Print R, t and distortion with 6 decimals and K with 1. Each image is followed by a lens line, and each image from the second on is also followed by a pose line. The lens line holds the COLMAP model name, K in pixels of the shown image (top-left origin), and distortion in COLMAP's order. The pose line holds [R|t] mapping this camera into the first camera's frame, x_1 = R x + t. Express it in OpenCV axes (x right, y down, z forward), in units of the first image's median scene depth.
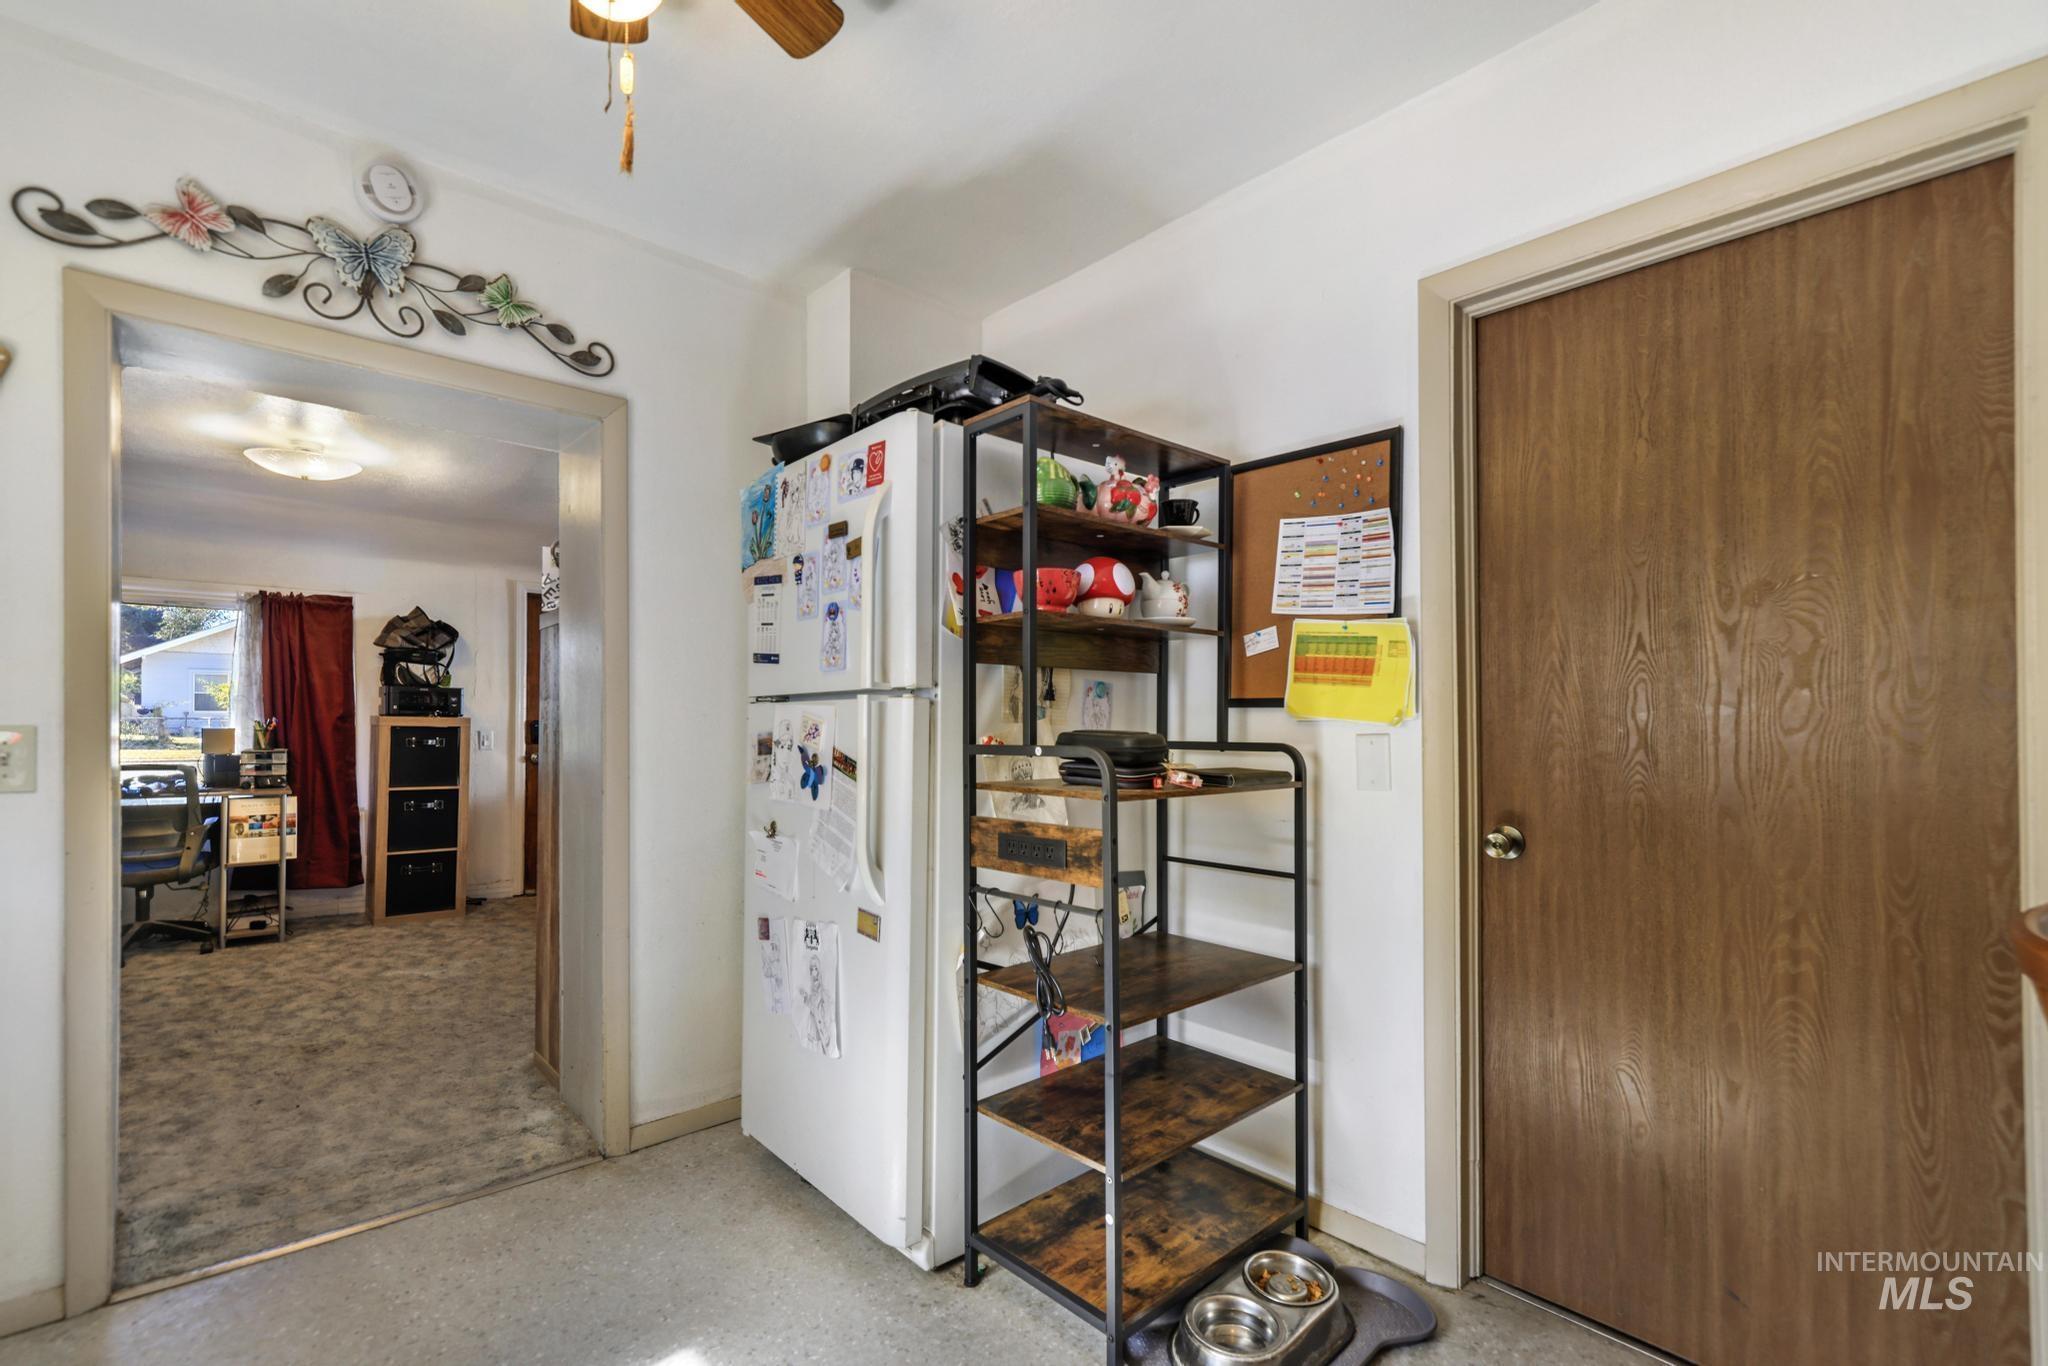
lens RADIAL K [[886.6, 0, 1017.0], [0, 886.6, 718.8], [0, 0, 1]] dist [-0.022389, 0.000791]
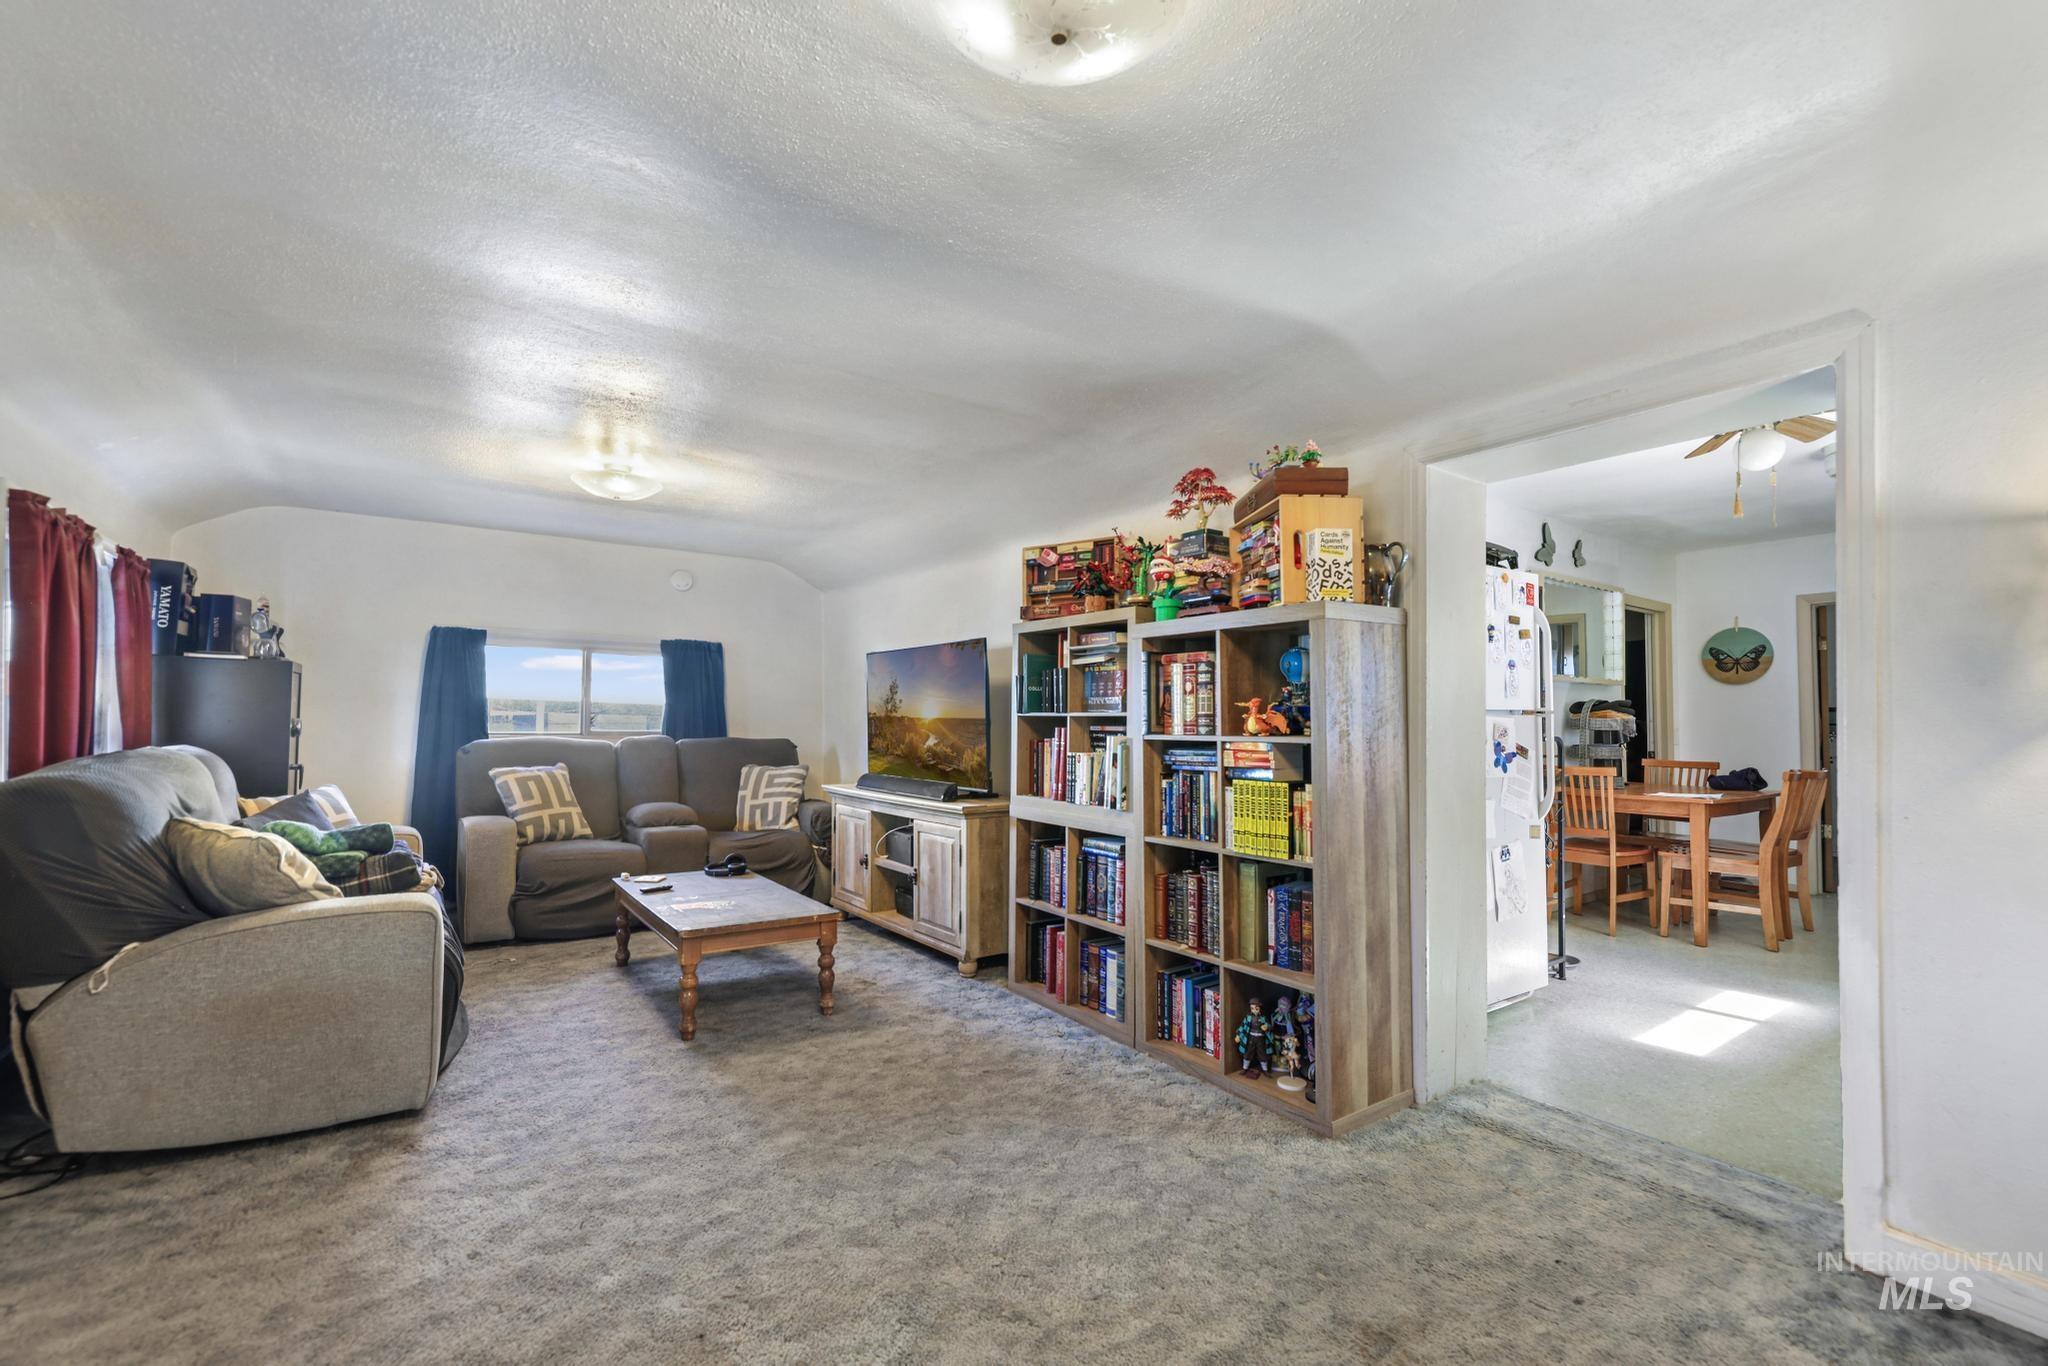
lens RADIAL K [[896.5, 0, 1013.3], [0, 896.5, 699.2], [0, 0, 1]] dist [-0.000754, -0.000224]
pose [[0.132379, 0.020609, 0.990985, -1.162655], [-0.013055, 0.999733, -0.019047, -0.003559], [-0.991113, -0.010416, 0.132613, 0.962928]]
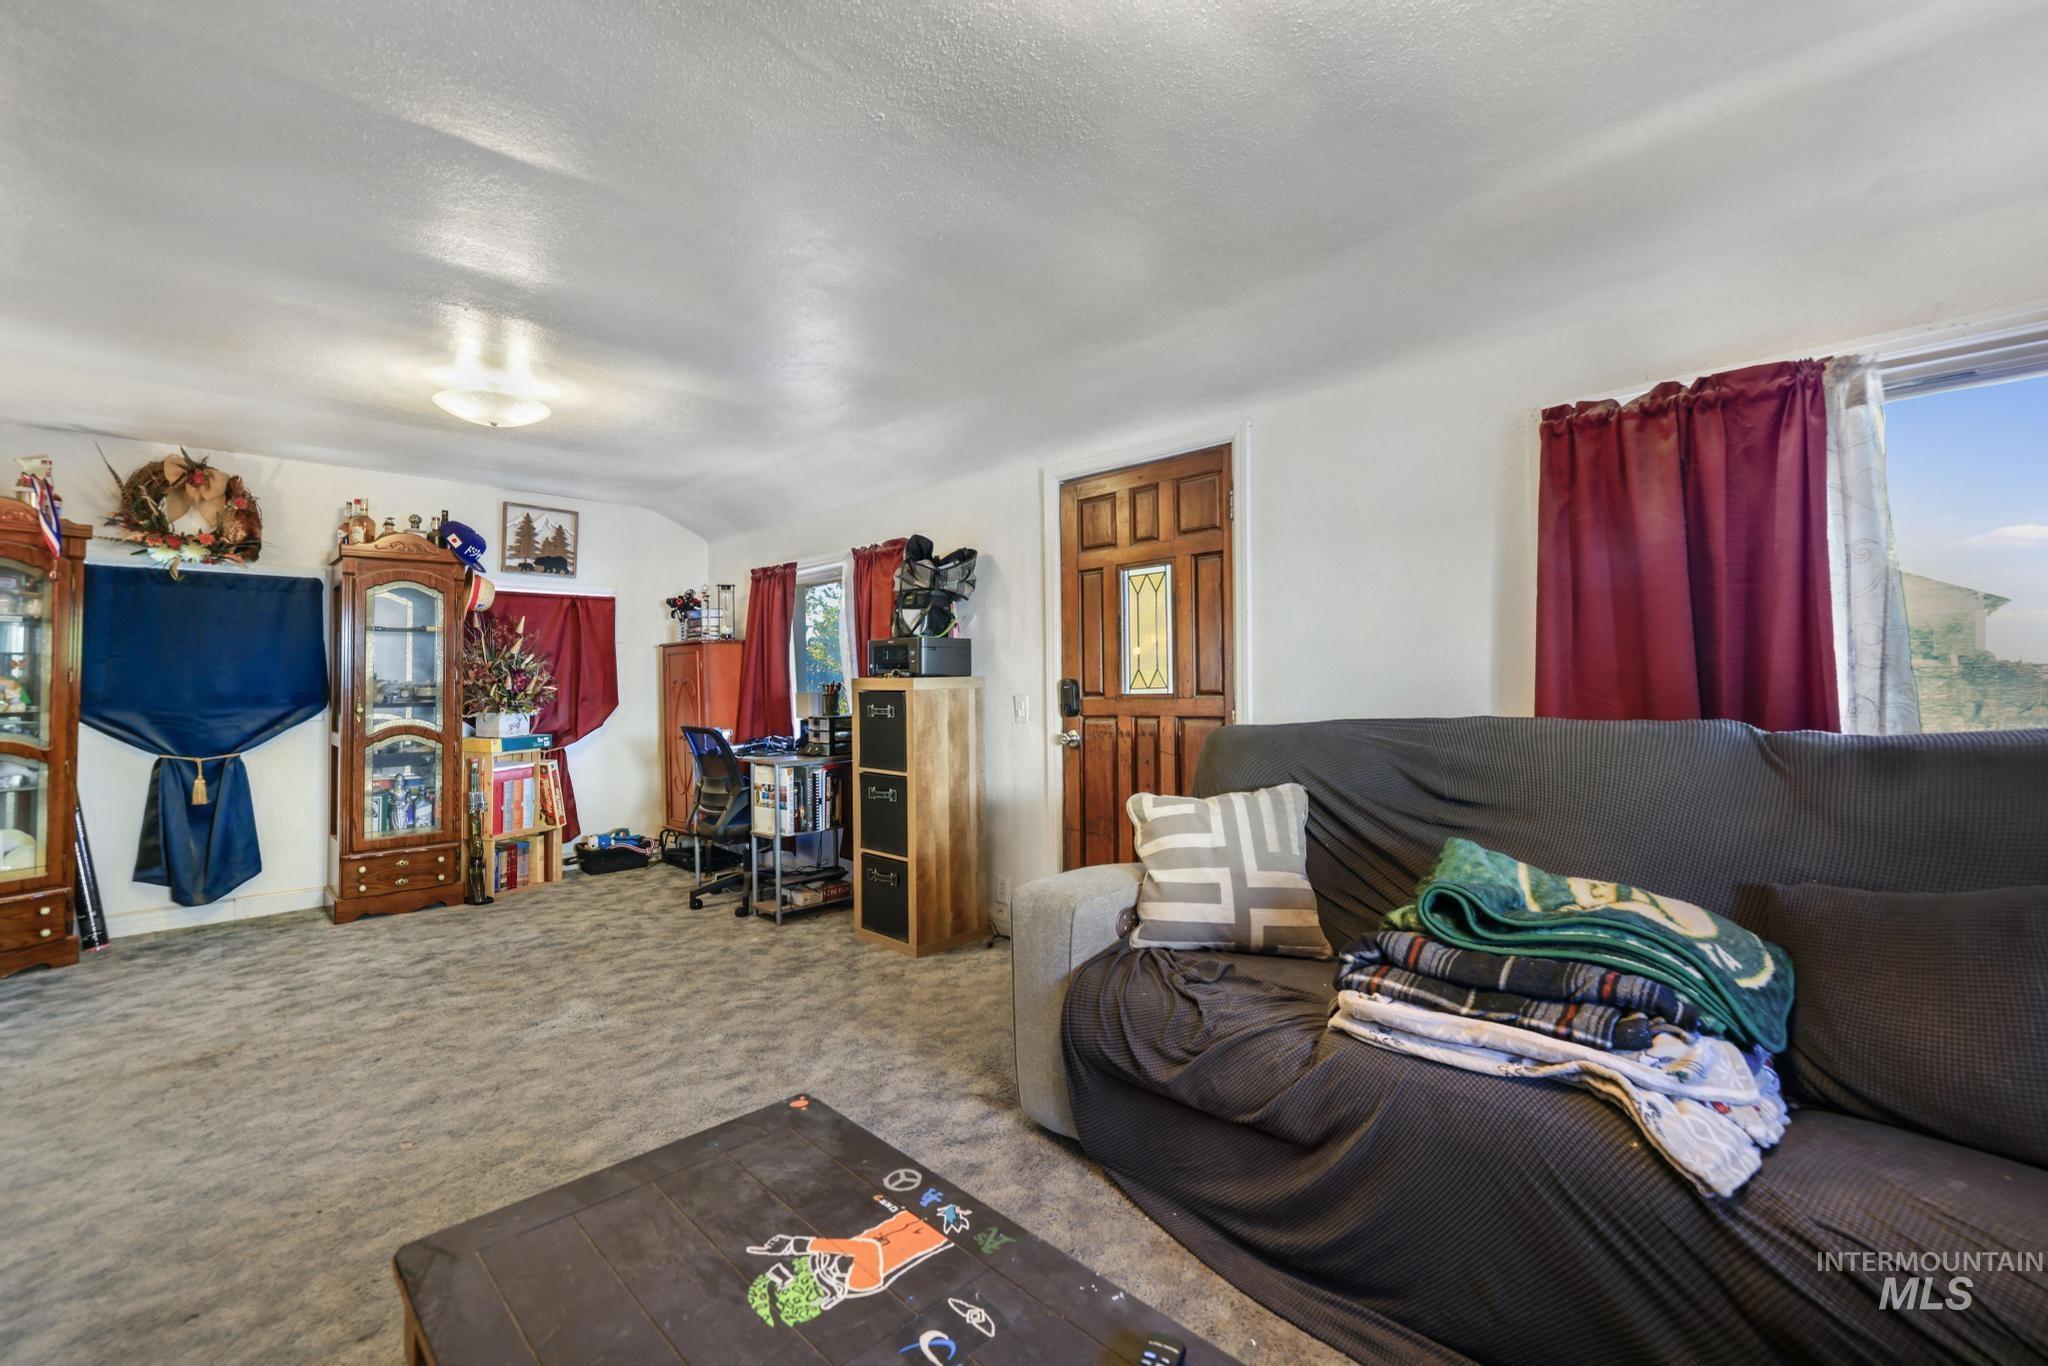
lens RADIAL K [[873.1, 0, 1024.0], [0, 873.1, 683.0], [0, 0, 1]] dist [0.000984, 0.000558]
pose [[0.058077, -0.006965, -0.998288, 0.117066], [0.017919, 0.999822, -0.005933, 0.011904], [0.998151, -0.017544, 0.058191, 1.490895]]
